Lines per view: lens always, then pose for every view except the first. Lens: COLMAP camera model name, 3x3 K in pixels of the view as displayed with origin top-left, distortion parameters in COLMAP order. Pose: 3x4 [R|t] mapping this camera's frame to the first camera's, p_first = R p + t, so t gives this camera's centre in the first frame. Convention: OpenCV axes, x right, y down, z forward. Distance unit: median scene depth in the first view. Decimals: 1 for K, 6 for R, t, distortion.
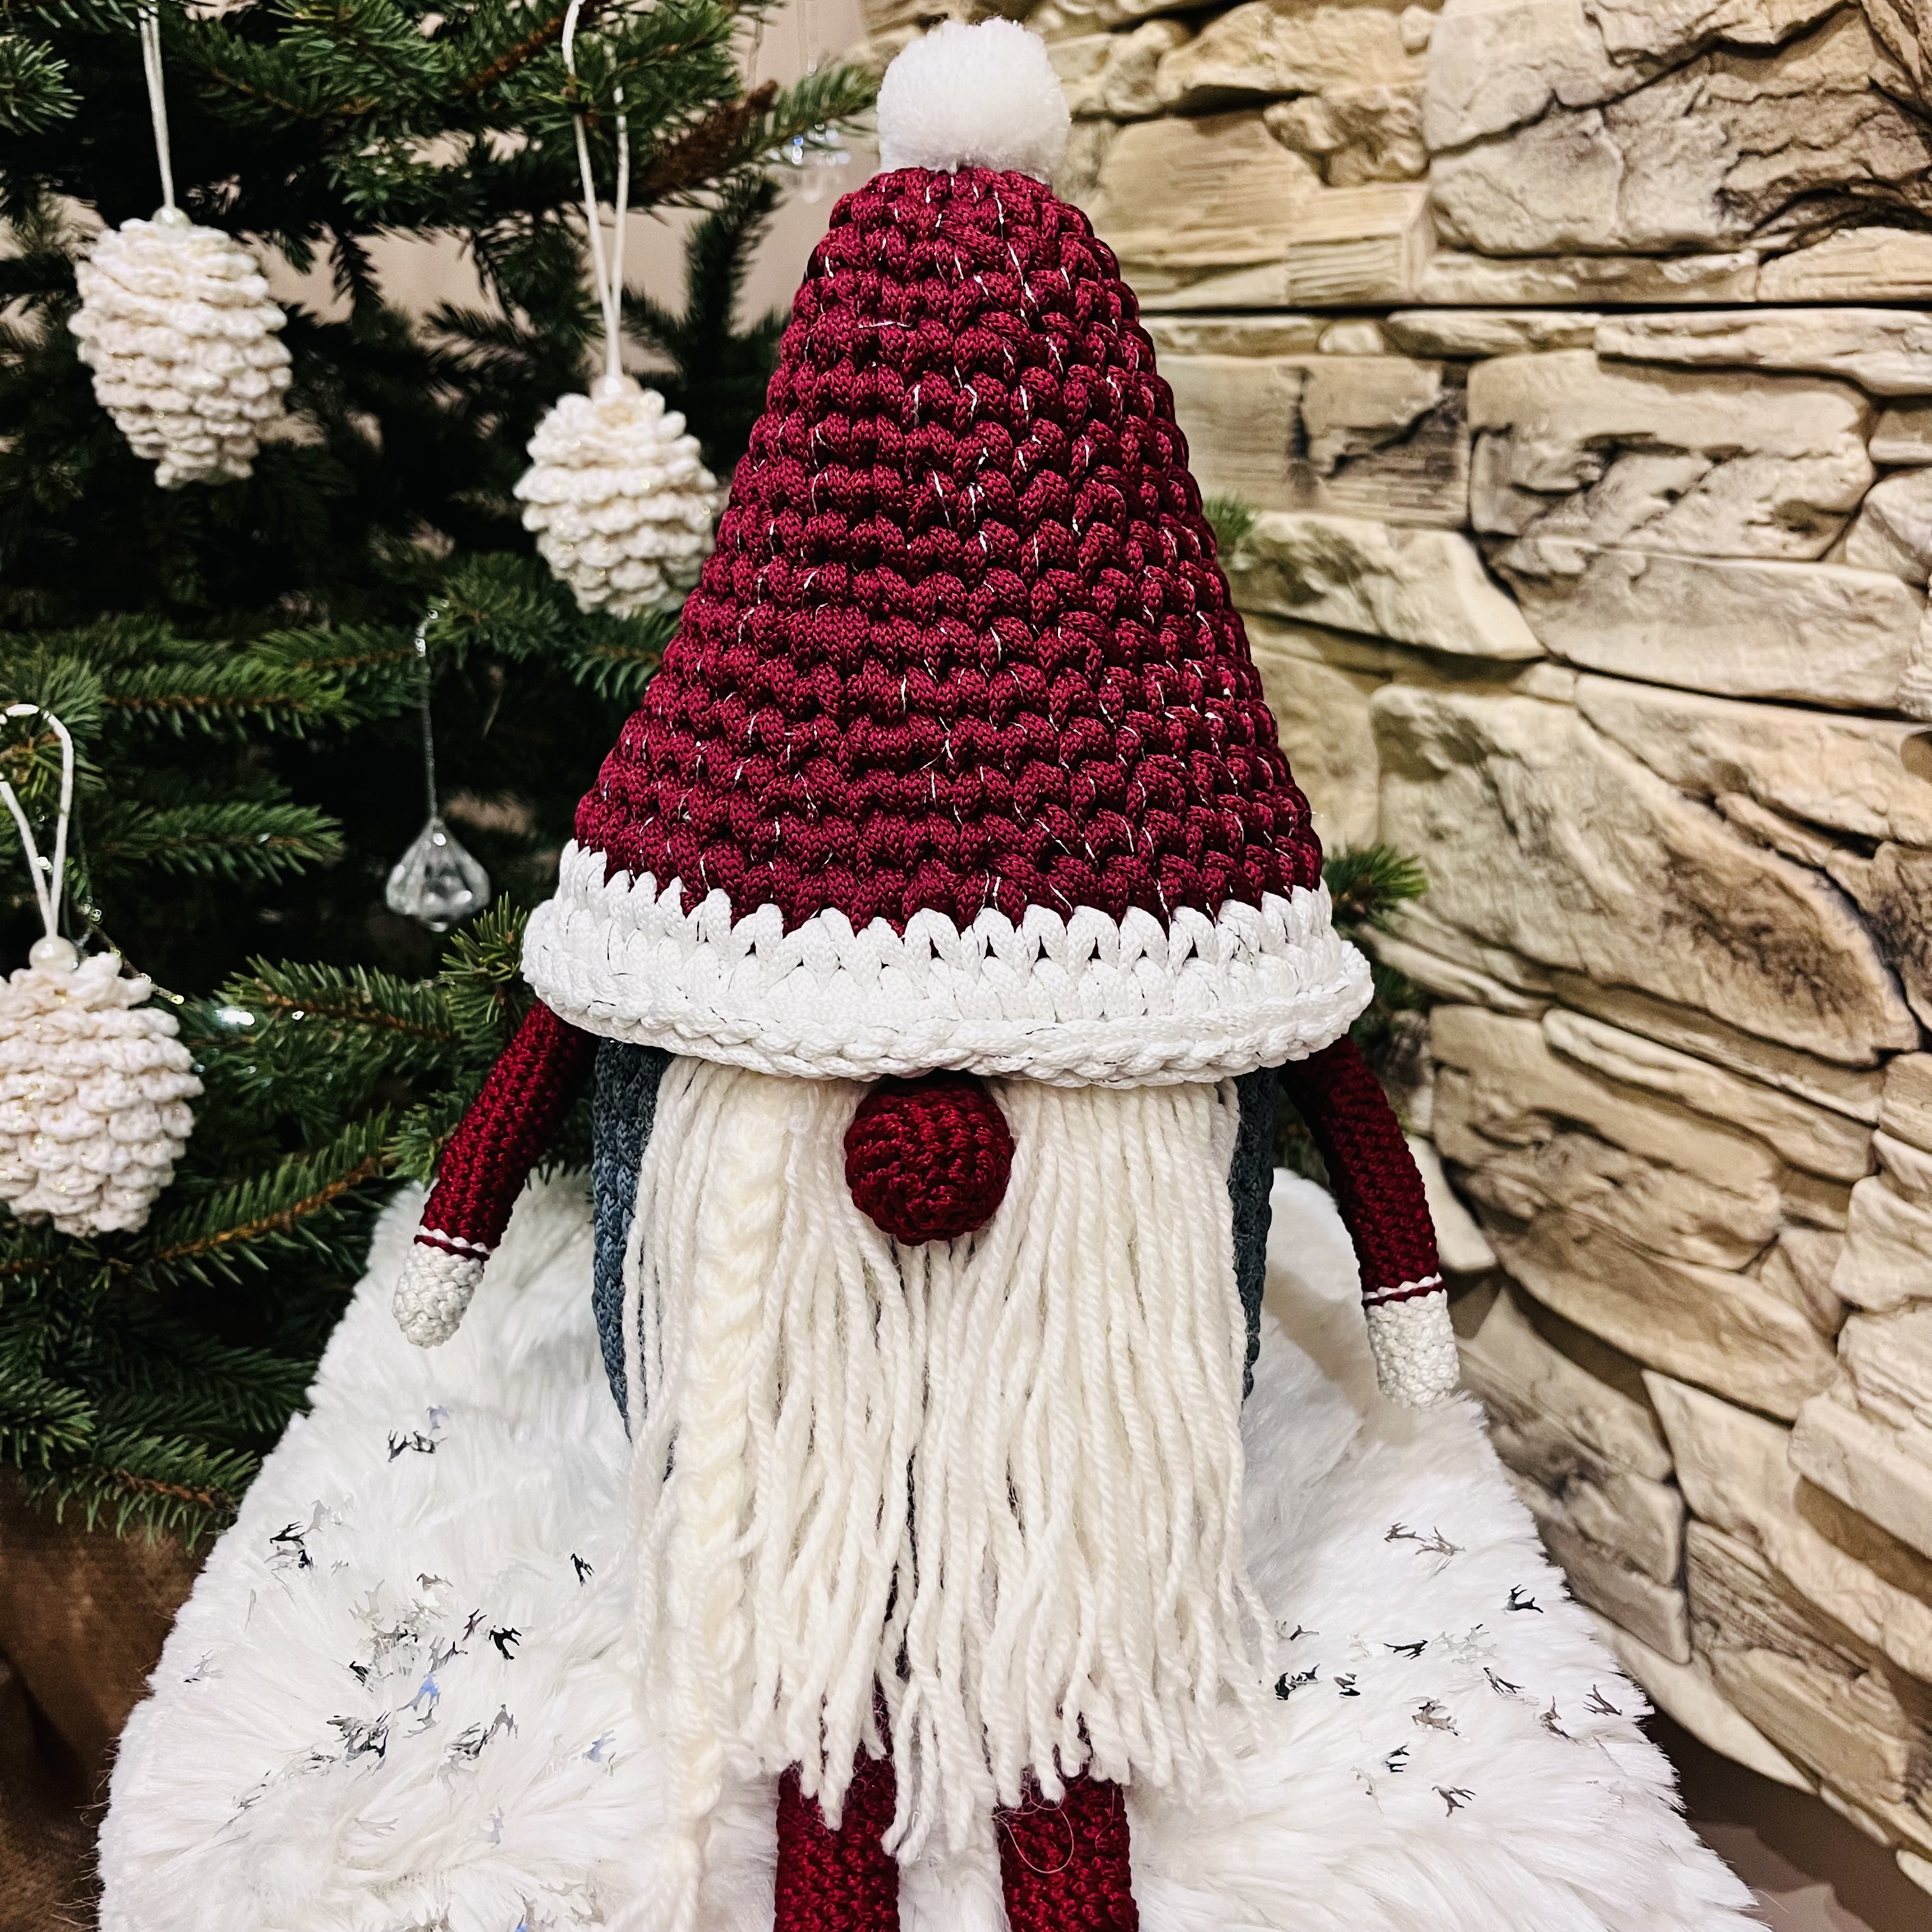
lens RADIAL K [[2029.9, 0, 962.9], [0, 2029.9, 985.0], [0, 0, 1]] dist [0.002429, 0.000000]
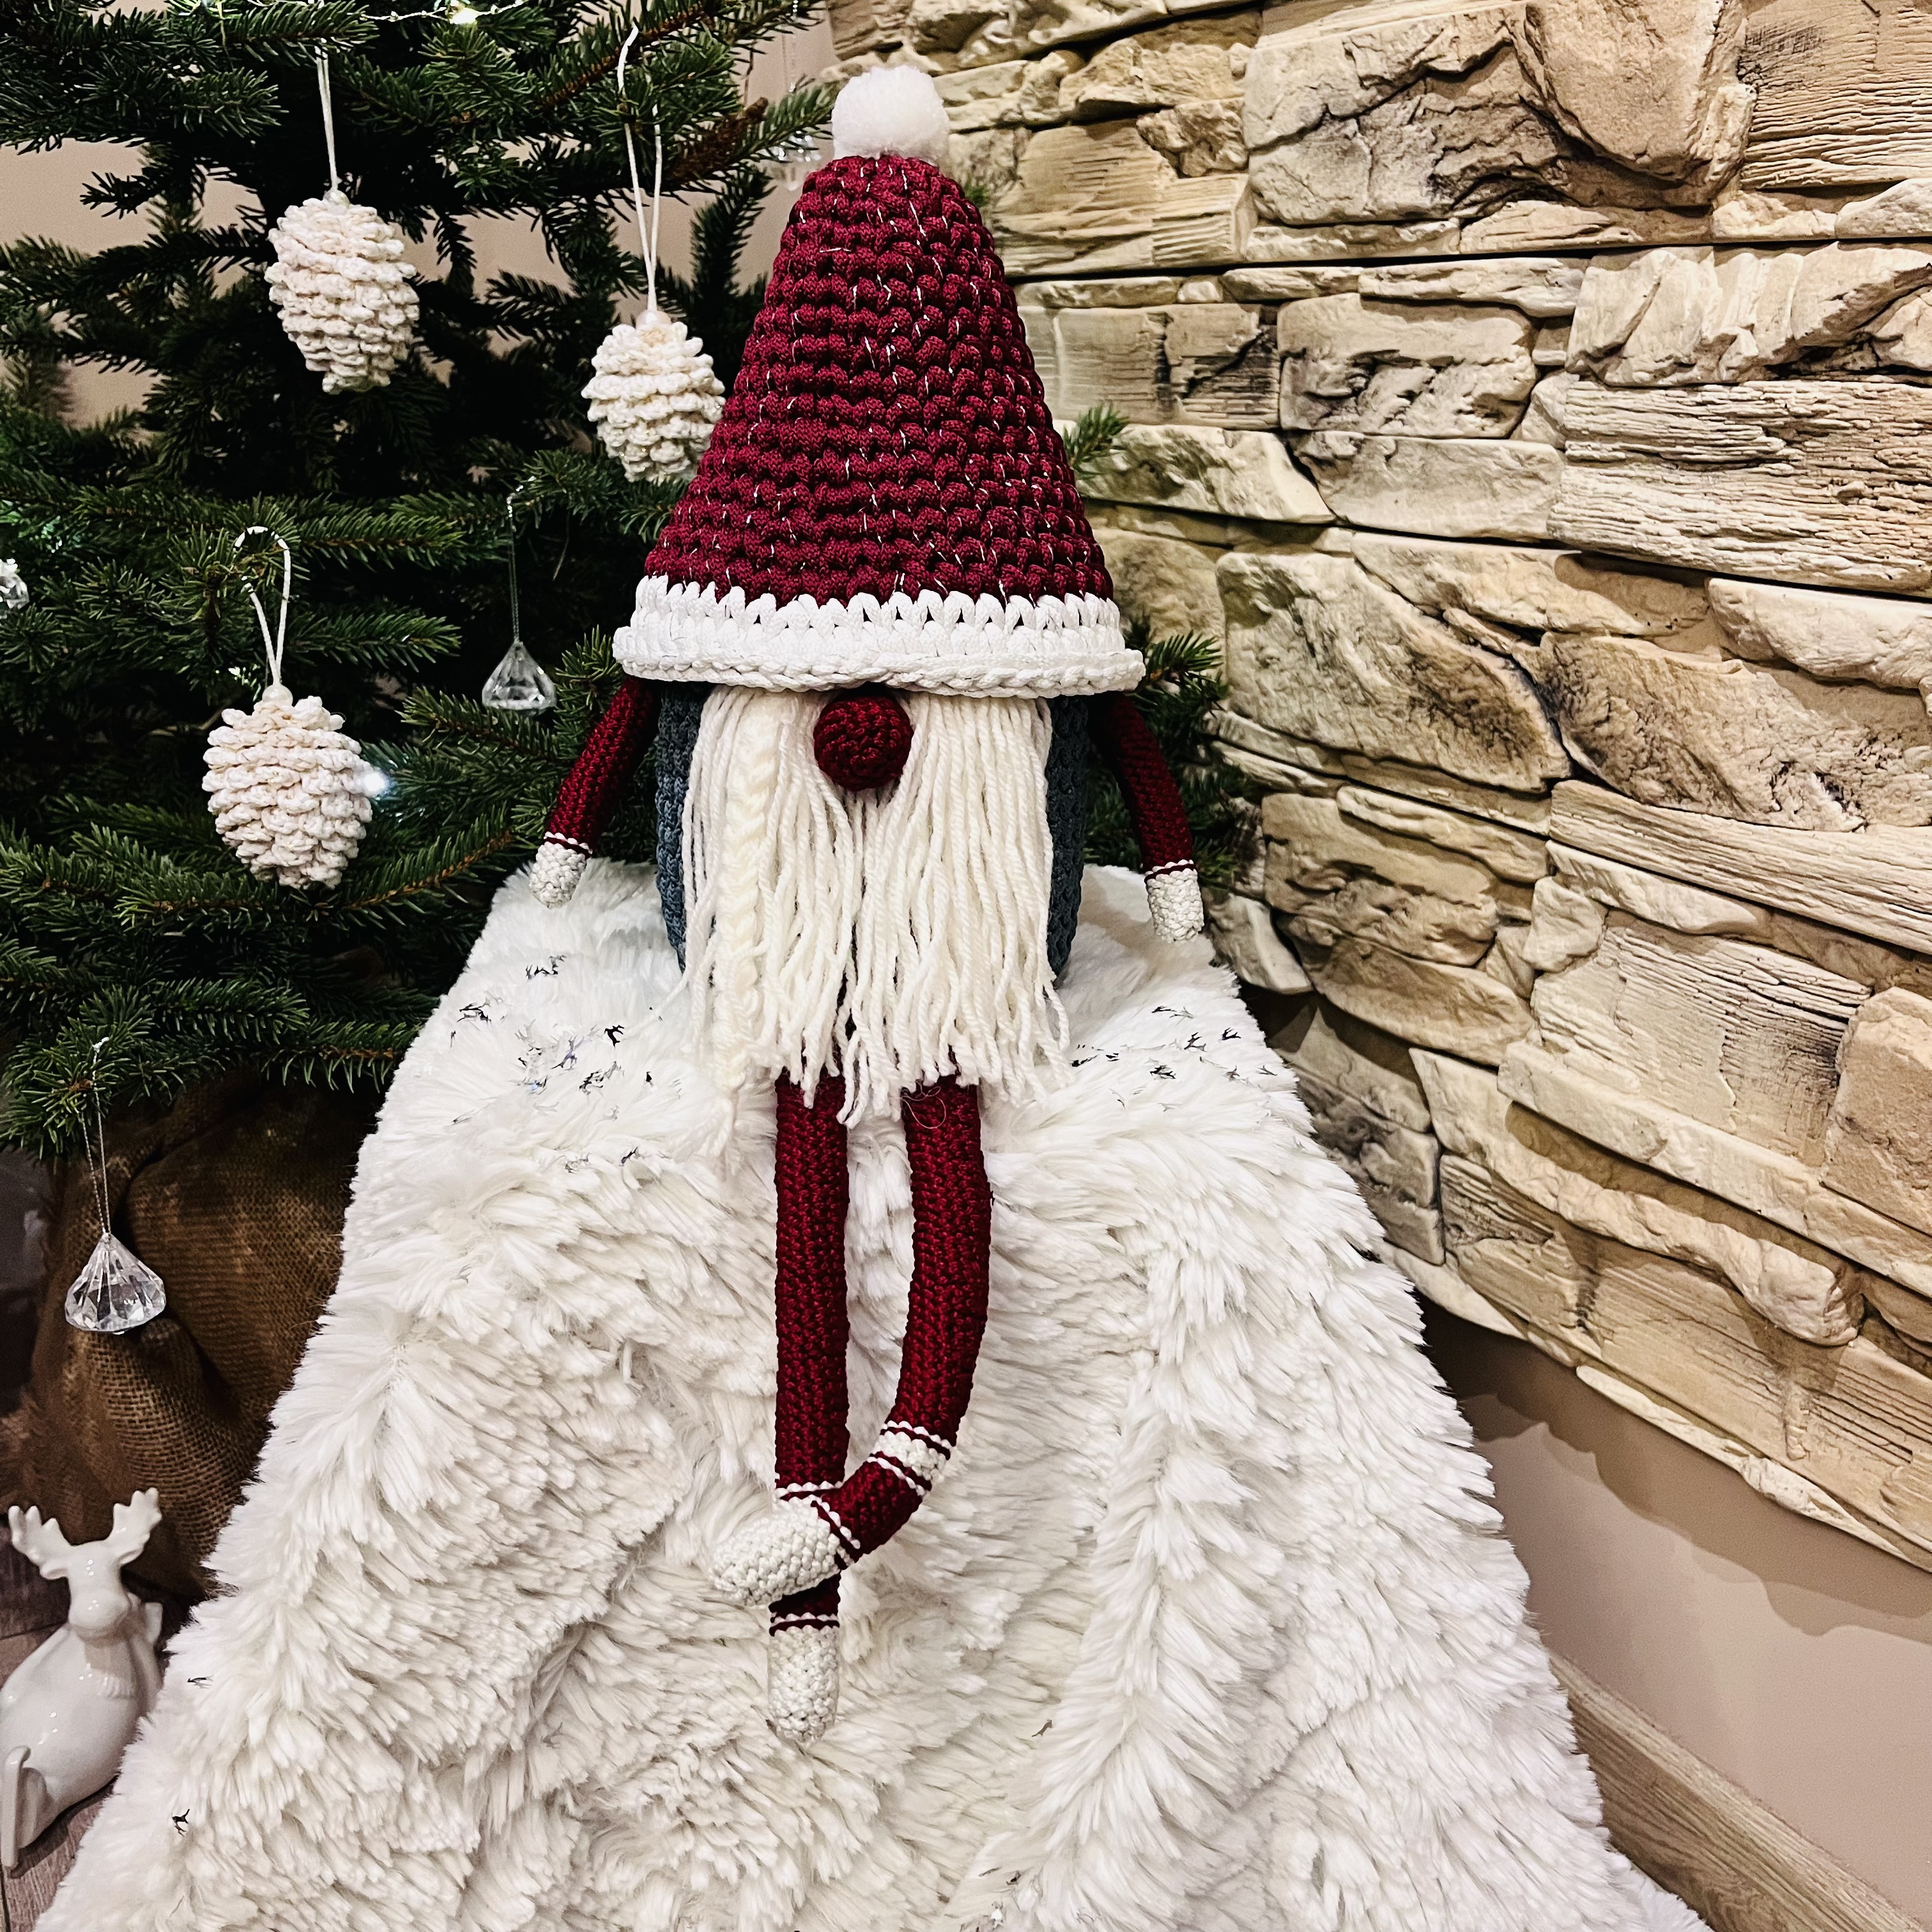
lens RADIAL K [[2029.9, 0, 958.7], [0, 2029.9, 995.1], [0, 0, 1]] dist [0.002429, 0.000000]
pose [[0.999979, -0.004178, 0.004932, 0.028750], [0.004175, 0.999991, 0.000666, 0.159360], [-0.004935, -0.000645, 0.999988, -0.371716]]
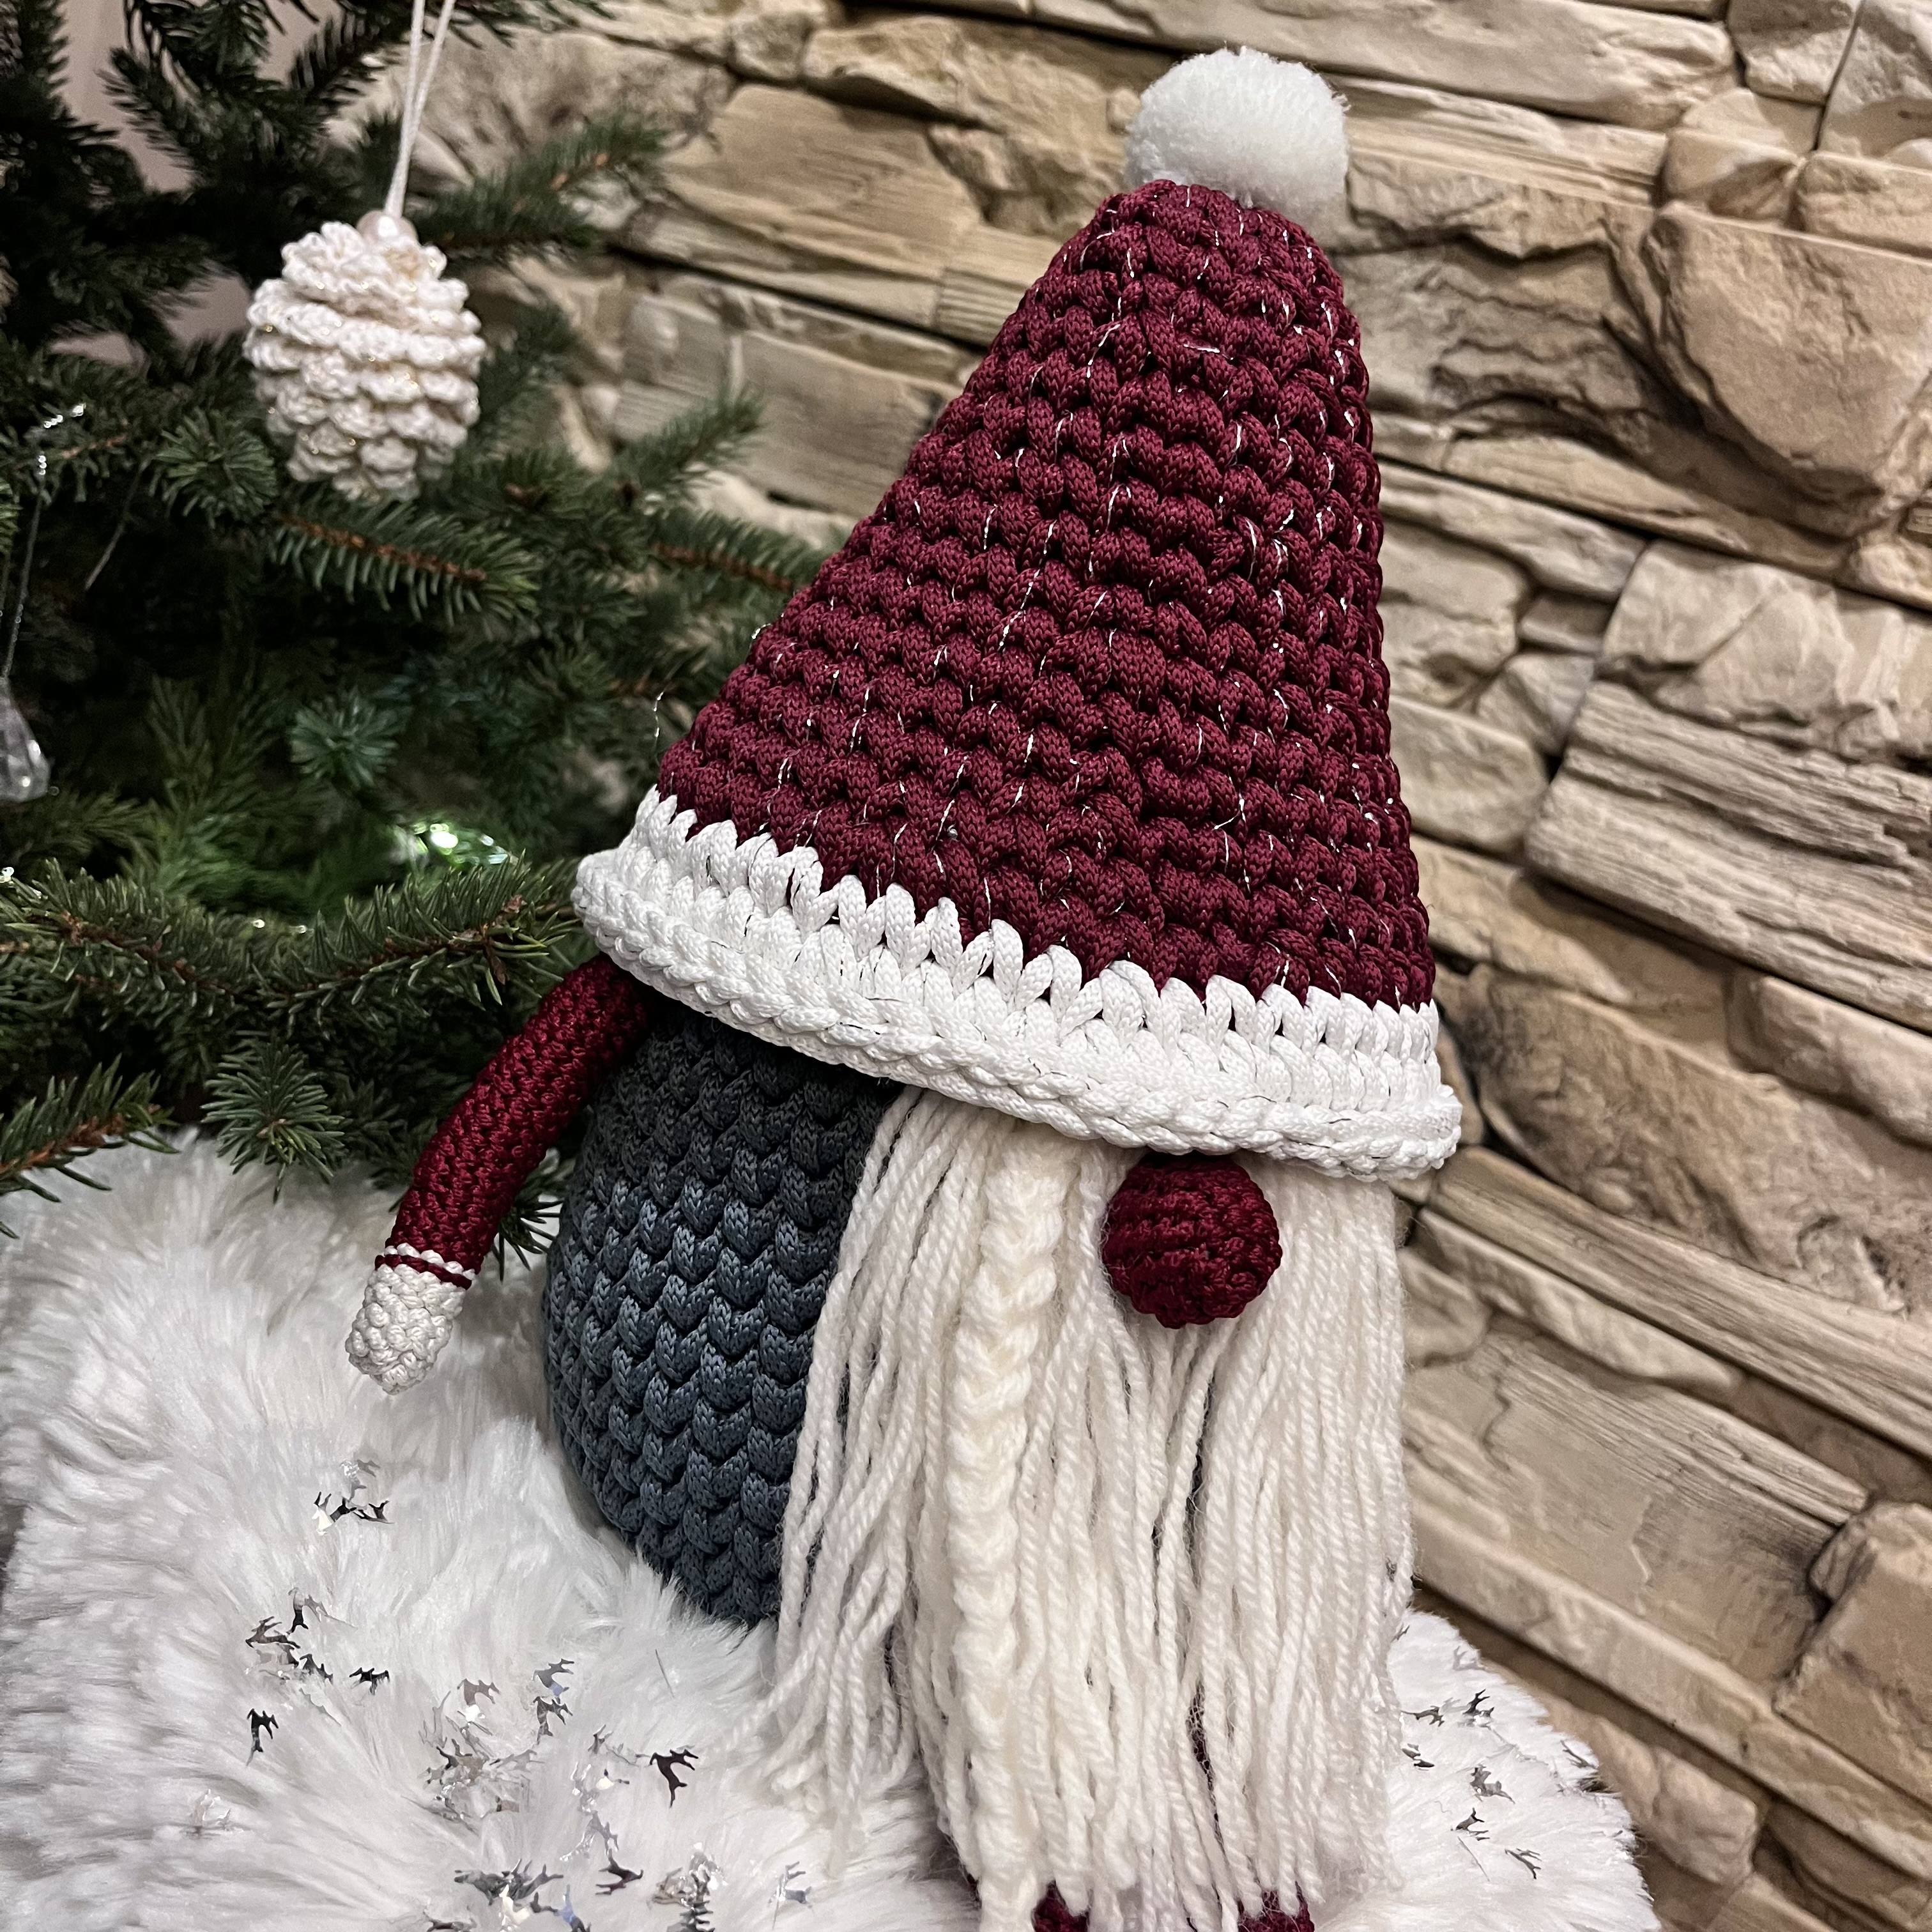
lens RADIAL K [[2029.9, 0, 971.9], [0, 2029.9, 980.3], [0, 0, 1]] dist [0.002429, 0.000000]
pose [[0.860997, 0.126283, 0.492683, -0.316411], [-0.134865, 0.990696, -0.018247, -0.001299], [-0.490403, -0.050735, 0.870018, 0.120798]]
